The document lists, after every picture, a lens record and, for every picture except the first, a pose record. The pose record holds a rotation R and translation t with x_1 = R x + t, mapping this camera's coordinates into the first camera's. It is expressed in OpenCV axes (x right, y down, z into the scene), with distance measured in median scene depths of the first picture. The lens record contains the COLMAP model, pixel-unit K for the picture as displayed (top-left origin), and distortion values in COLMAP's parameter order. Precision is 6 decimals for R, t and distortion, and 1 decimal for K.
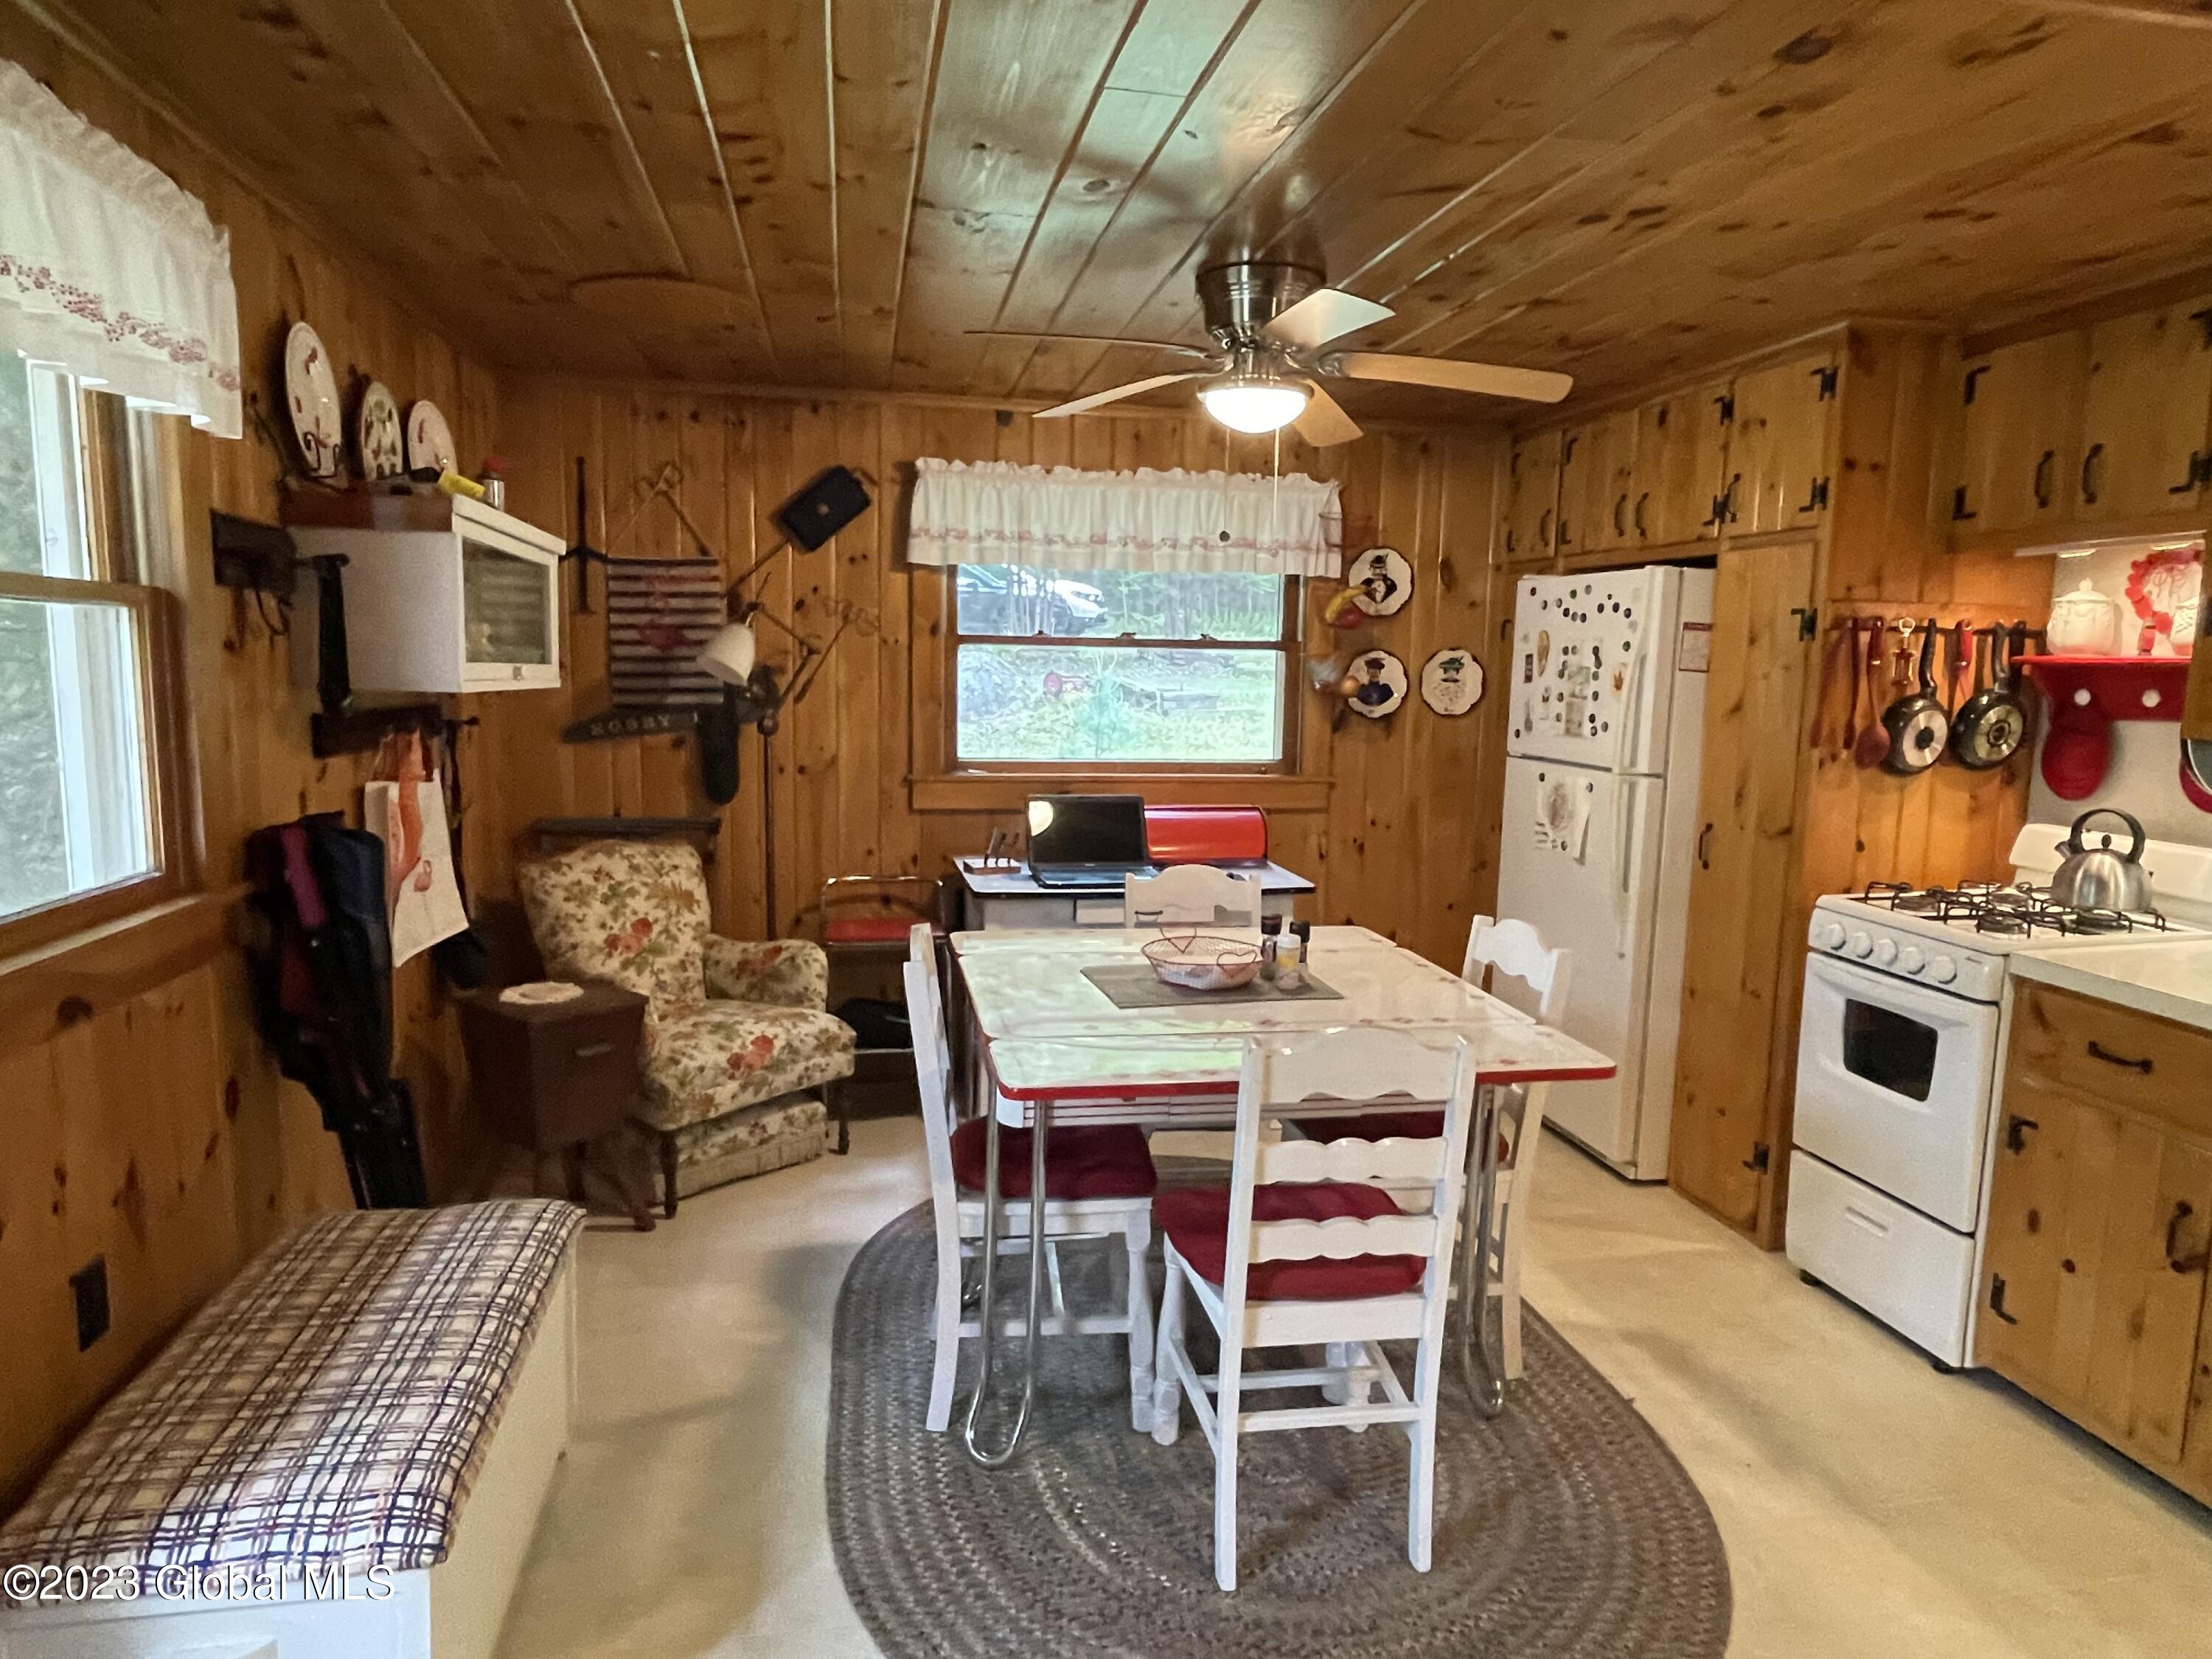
lens RADIAL K [[1318.0, 0, 1108.6], [0, 1318.0, 842.3], [0, 0, 1]] dist [-0.005191, -0.000075]
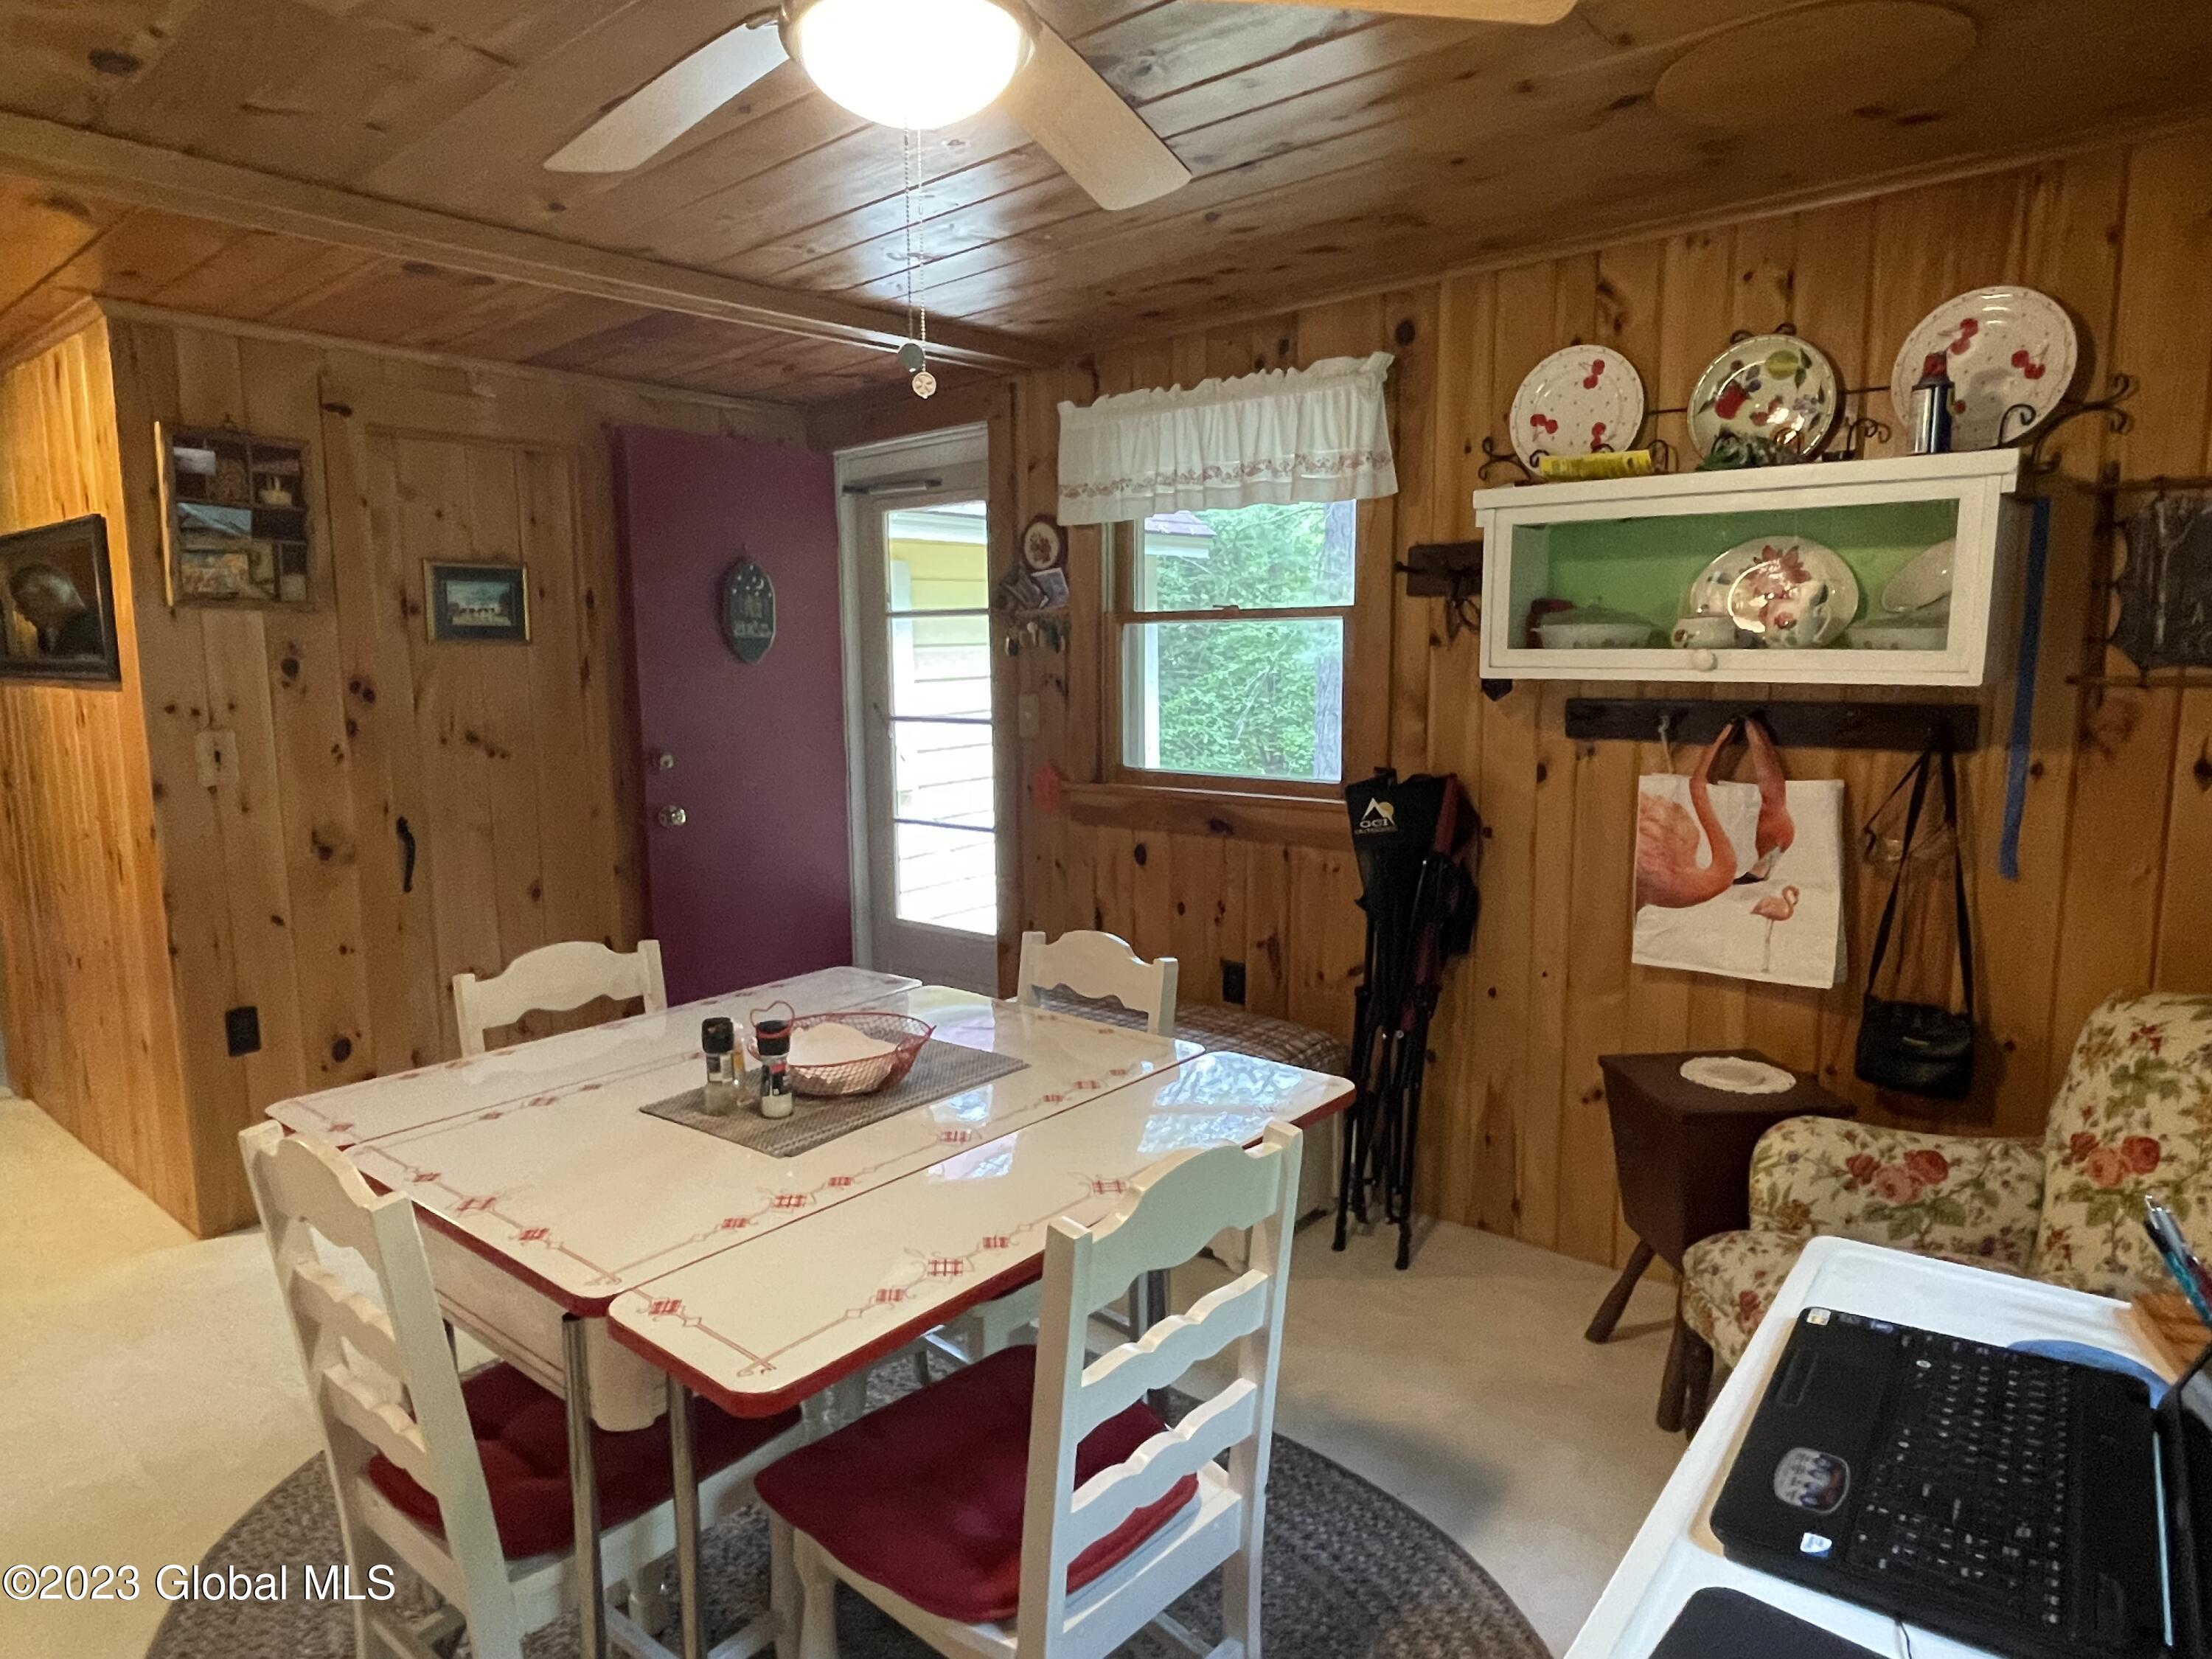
lens RADIAL K [[1318.0, 0, 1106.5], [0, 1318.0, 832.3], [0, 0, 1]] dist [-0.005191, -0.000075]
pose [[-0.776237, 0.069713, -0.626575, 0.260223], [-0.092526, 0.970508, 0.222606, -0.127162], [0.623614, 0.230770, -0.746894, 1.031463]]
